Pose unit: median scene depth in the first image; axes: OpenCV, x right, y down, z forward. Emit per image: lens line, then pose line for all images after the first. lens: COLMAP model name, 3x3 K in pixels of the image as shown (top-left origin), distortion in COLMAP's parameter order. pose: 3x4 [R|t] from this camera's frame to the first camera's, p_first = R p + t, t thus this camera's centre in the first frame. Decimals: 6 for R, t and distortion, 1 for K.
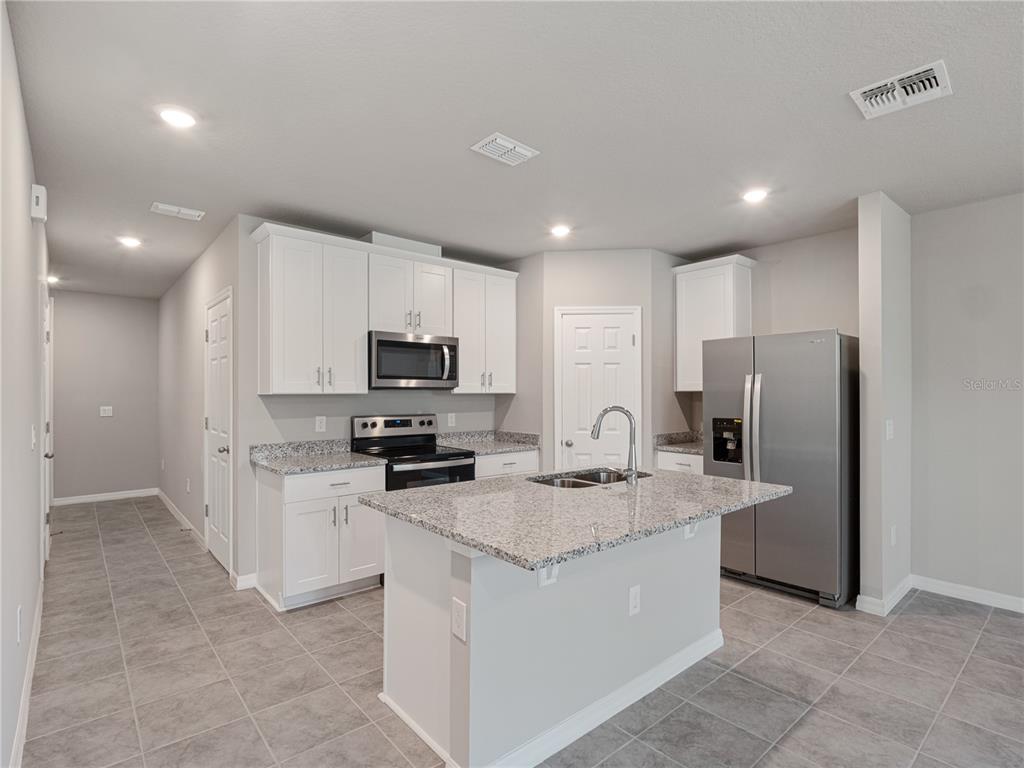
lens RADIAL K [[521.4, 0, 511.9], [0, 521.4, 388.1], [0, 0, 1]] dist [-0.007366, -0.000889]
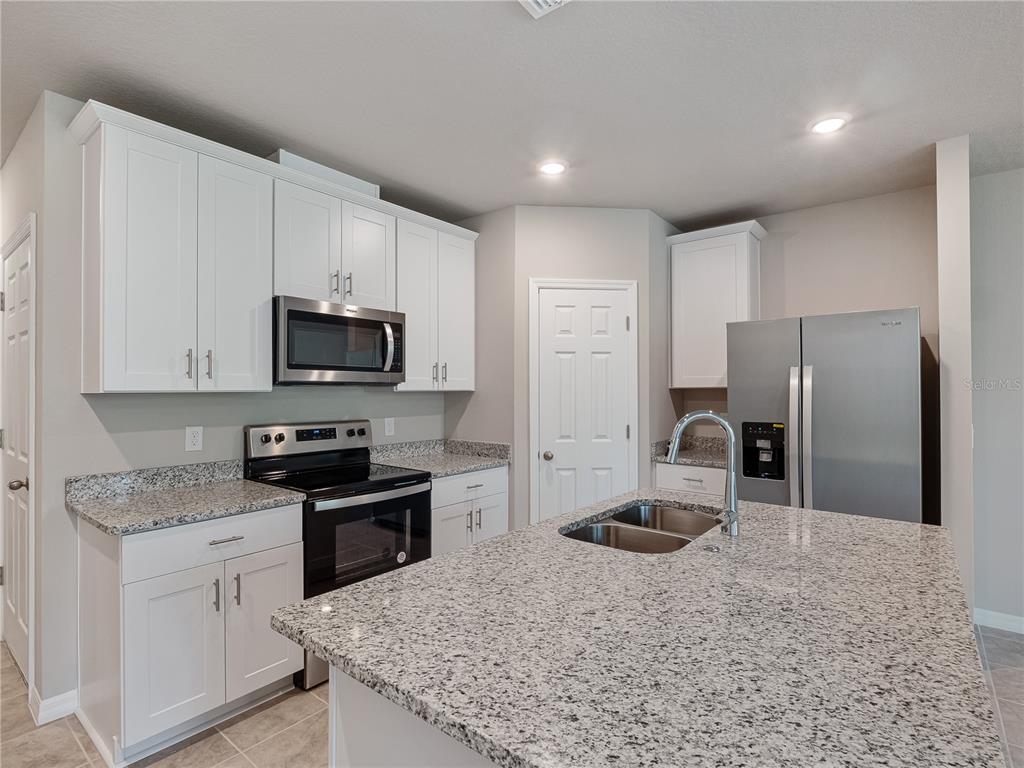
lens RADIAL K [[521.4, 0, 509.2], [0, 521.4, 385.5], [0, 0, 1]] dist [-0.007366, -0.000889]
pose [[0.983519, 0.000636, 0.180806, -0.099750], [-0.000694, 1.000000, 0.000260, 0.002481], [-0.180806, -0.000382, 0.983519, 0.296243]]
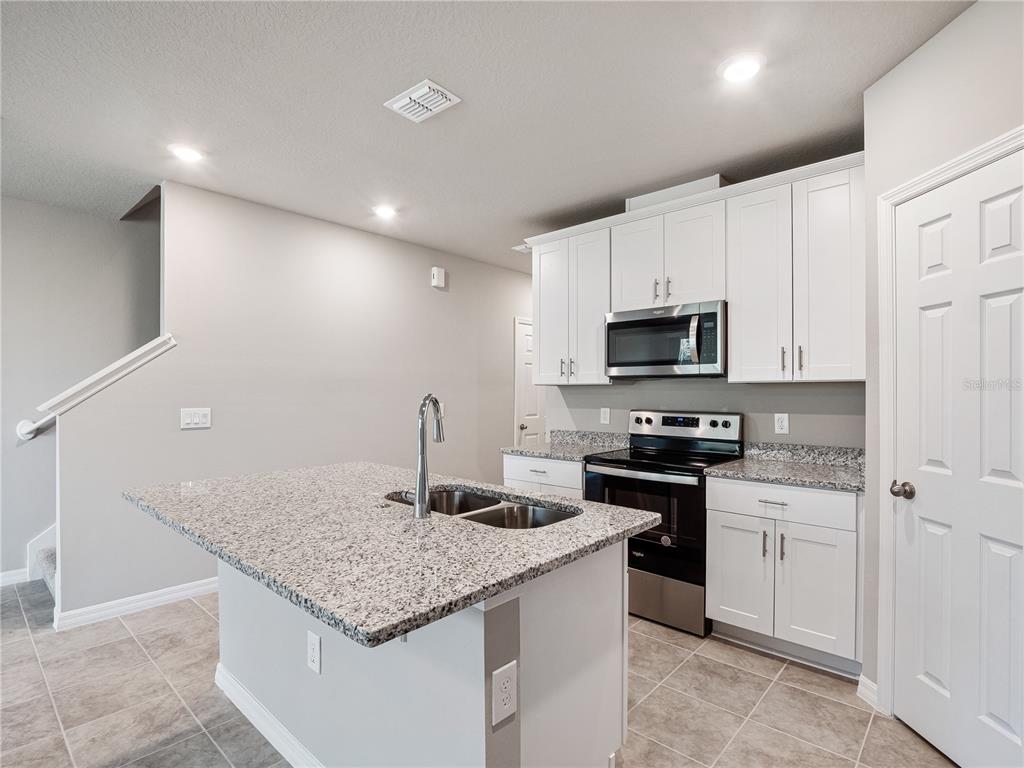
lens RADIAL K [[521.4, 0, 499.8], [0, 521.4, 391.9], [0, 0, 1]] dist [-0.007366, -0.000889]
pose [[0.098381, -0.001014, -0.995148, 0.596602], [0.006848, 0.999976, -0.000342, 0.022922], [0.995125, -0.006781, 0.098386, 0.711605]]
